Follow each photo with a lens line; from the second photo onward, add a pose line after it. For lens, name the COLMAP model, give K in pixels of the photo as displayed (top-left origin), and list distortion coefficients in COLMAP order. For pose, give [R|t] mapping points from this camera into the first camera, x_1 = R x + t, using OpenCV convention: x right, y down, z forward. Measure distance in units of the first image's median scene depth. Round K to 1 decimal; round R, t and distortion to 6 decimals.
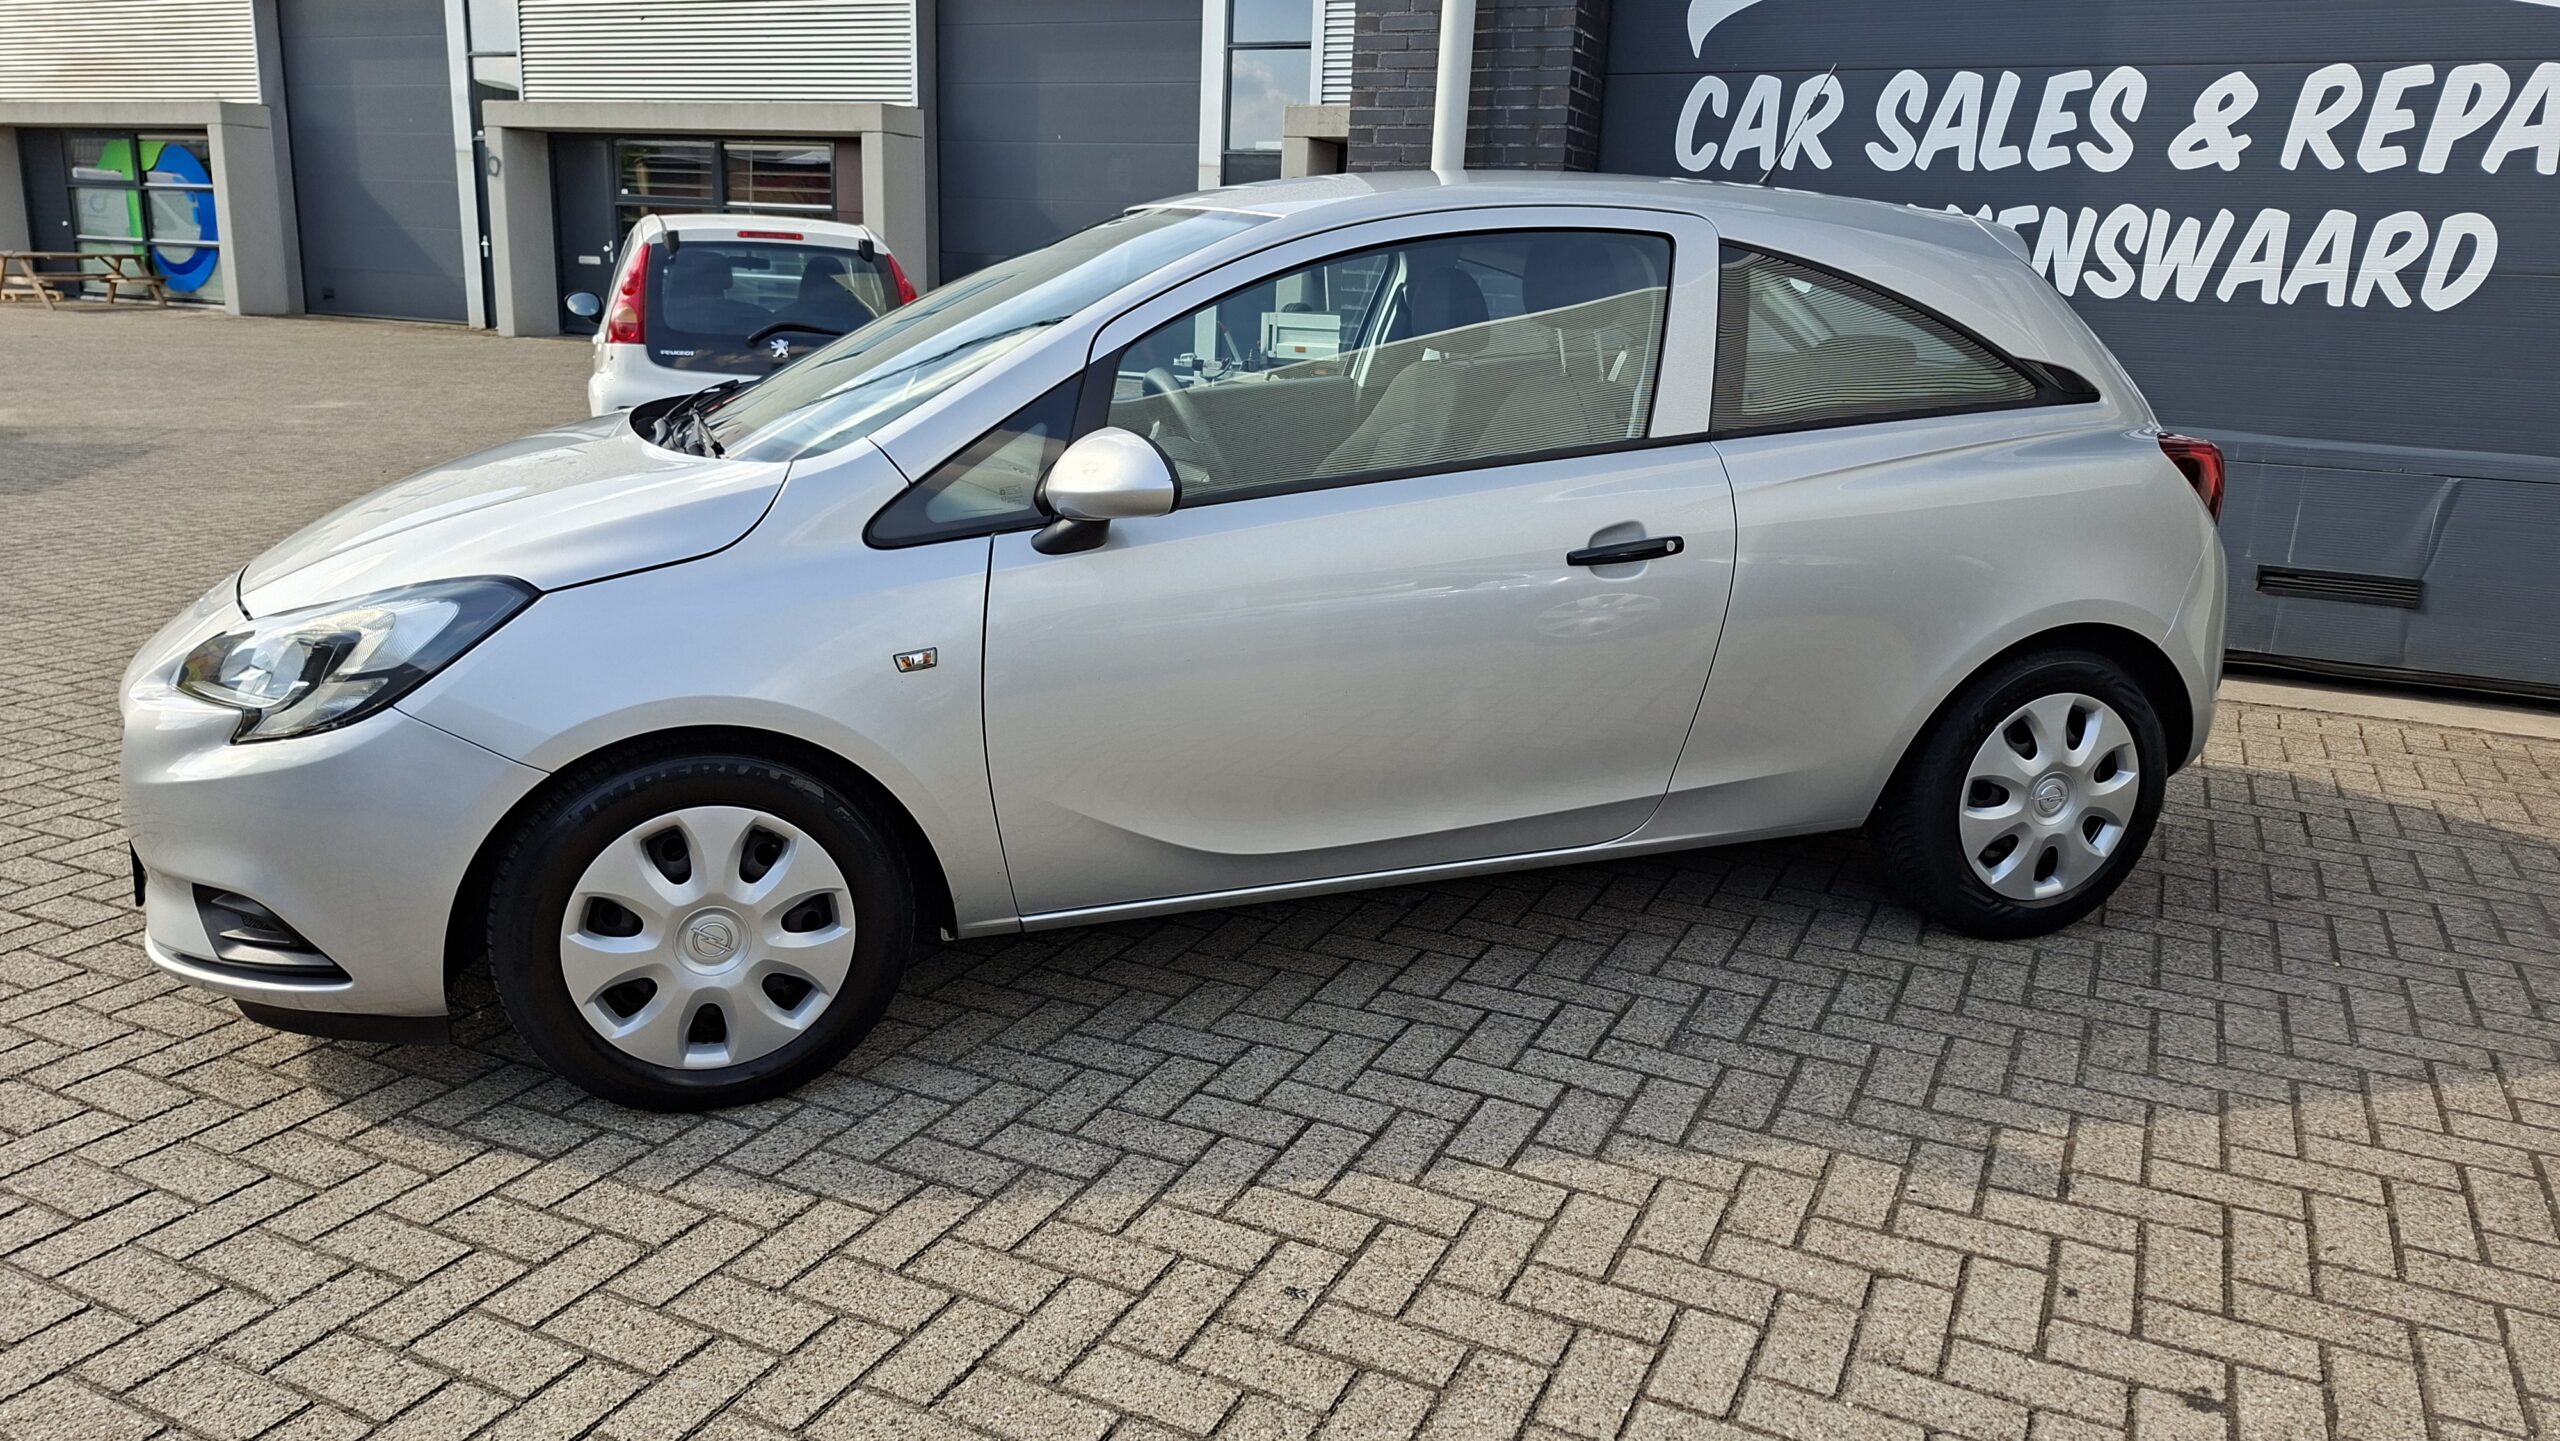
lens RADIAL K [[1812.5, 0, 1280.0], [0, 1812.5, 720.5], [0, 0, 1]] dist [0.085902, -0.118143]
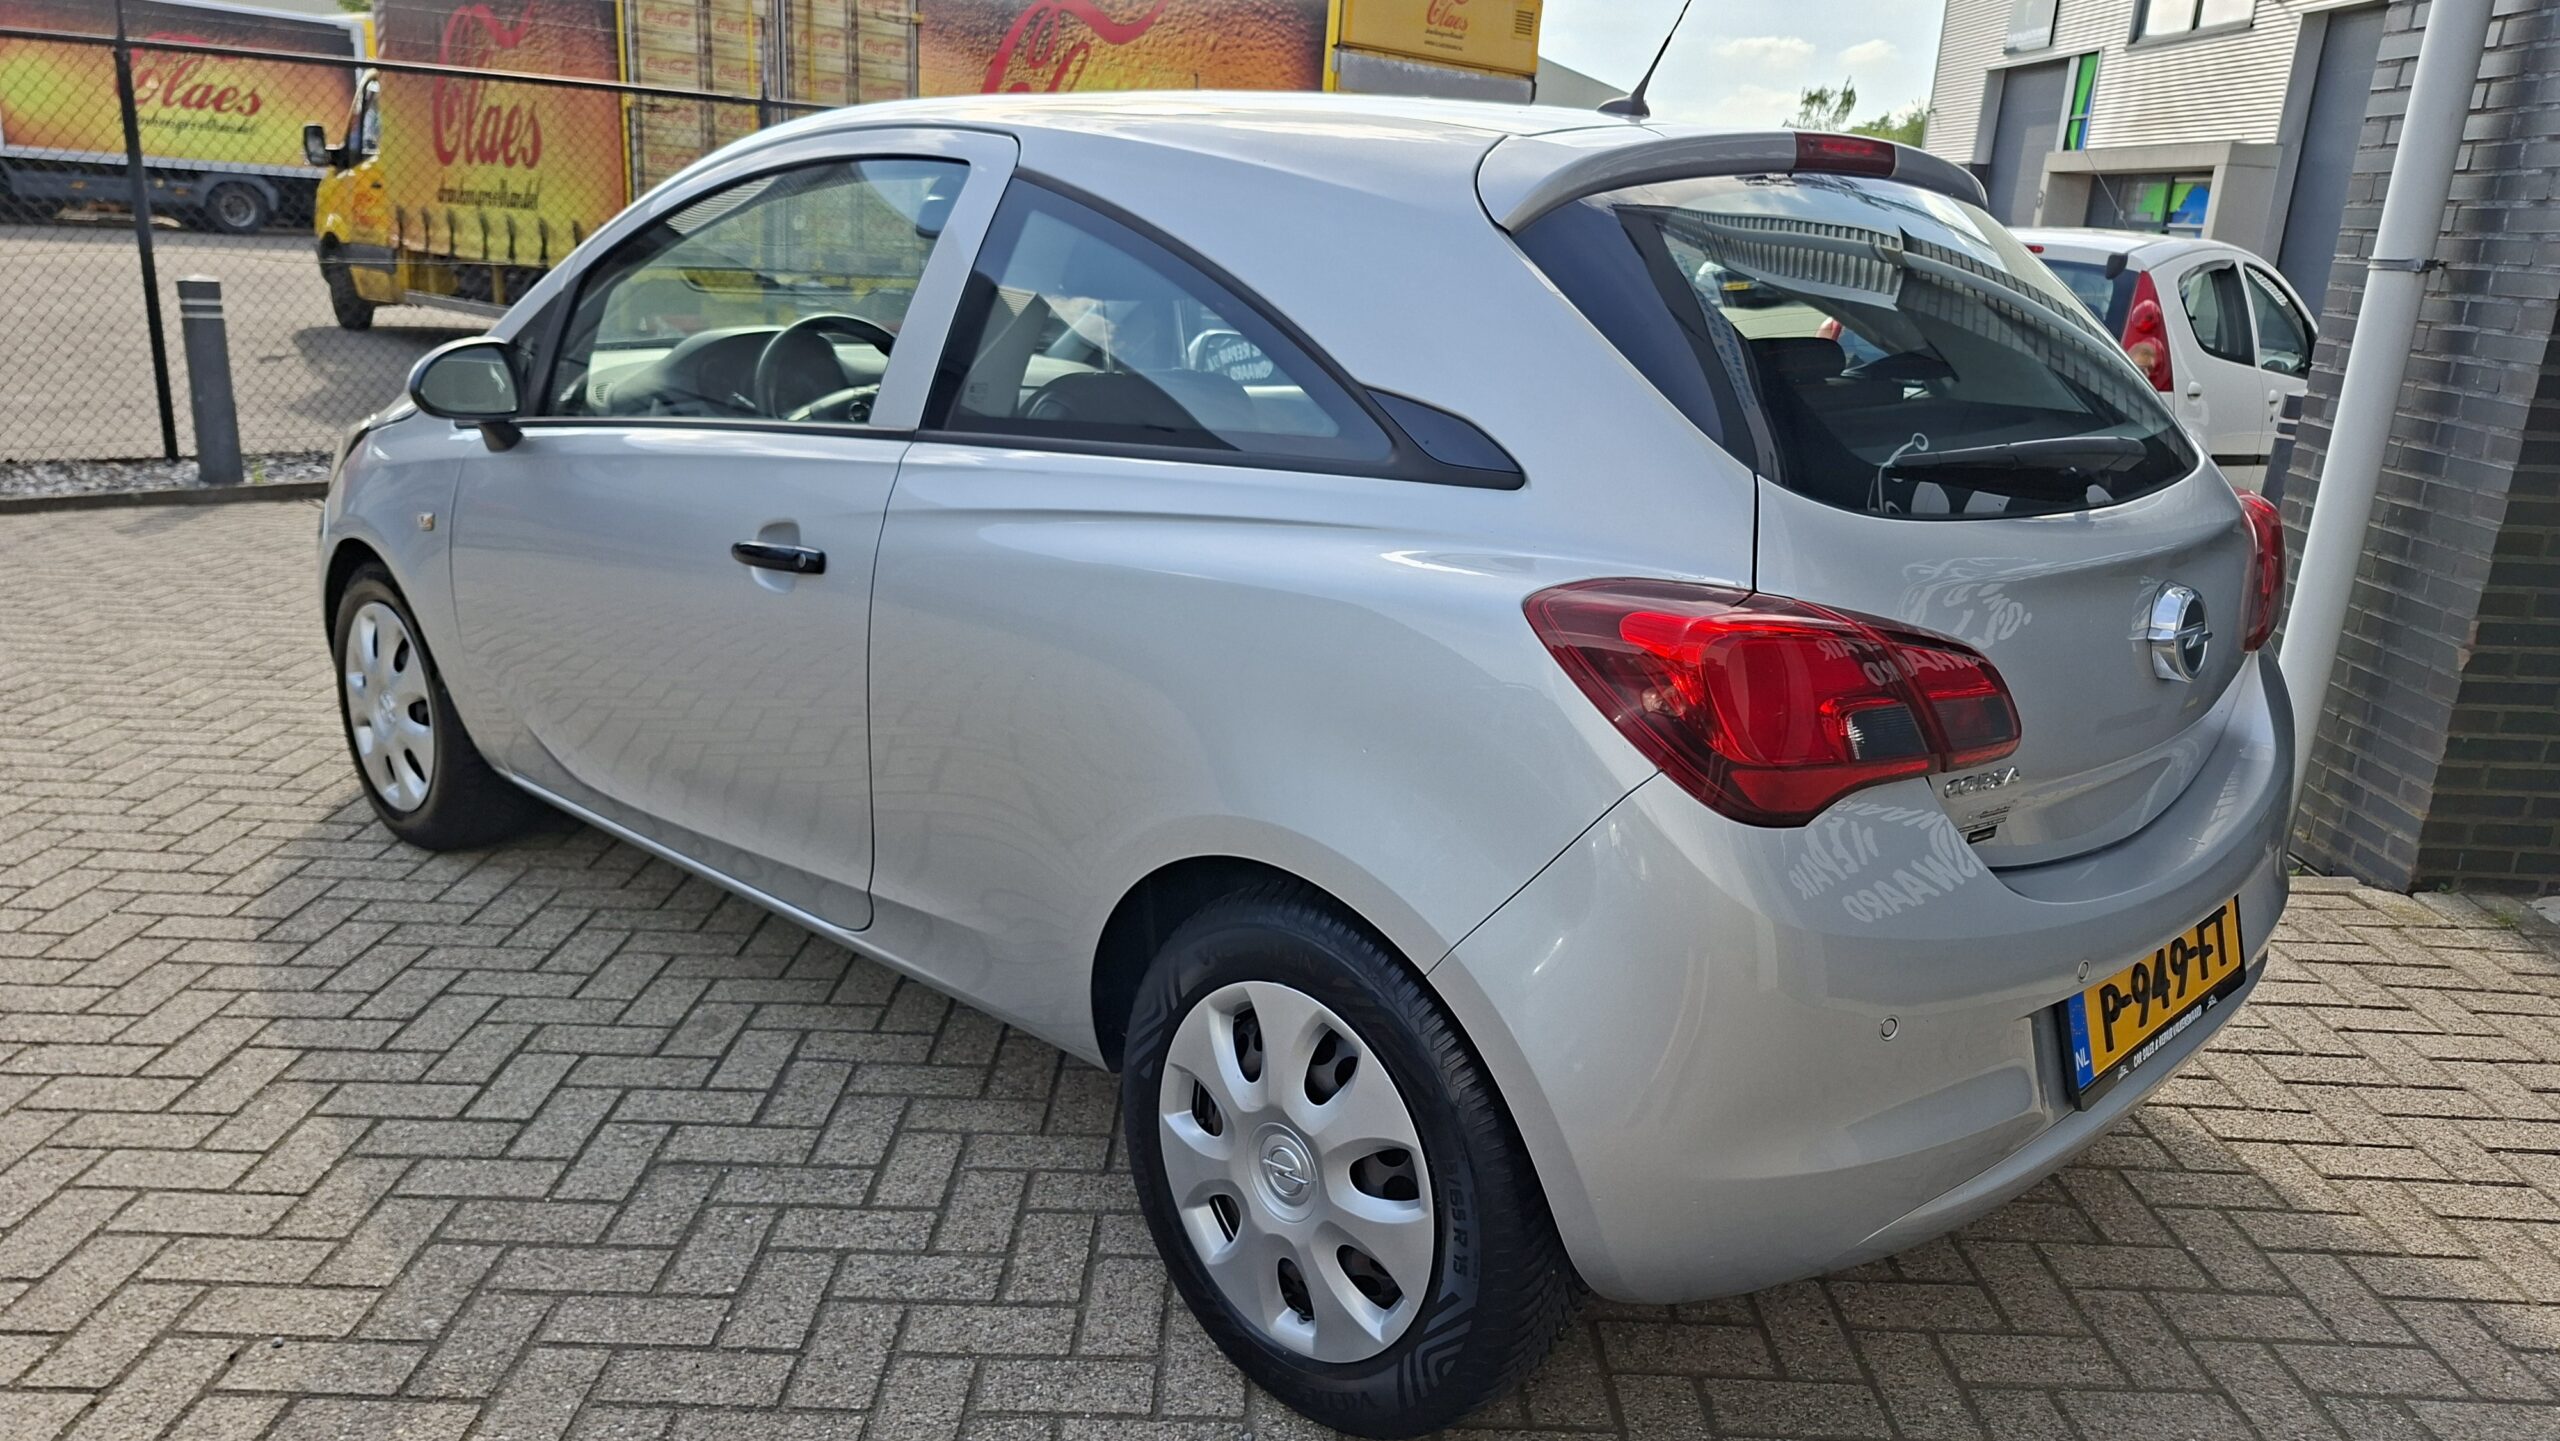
lens RADIAL K [[1812.5, 0, 1280.0], [0, 1812.5, 720.5], [0, 0, 1]] dist [0.085902, -0.118143]
pose [[0.437942, 0.233334, -0.868194, 1.115972], [-0.258419, 0.957646, 0.127021, -0.204367], [0.861061, 0.168730, 0.479692, 0.914710]]
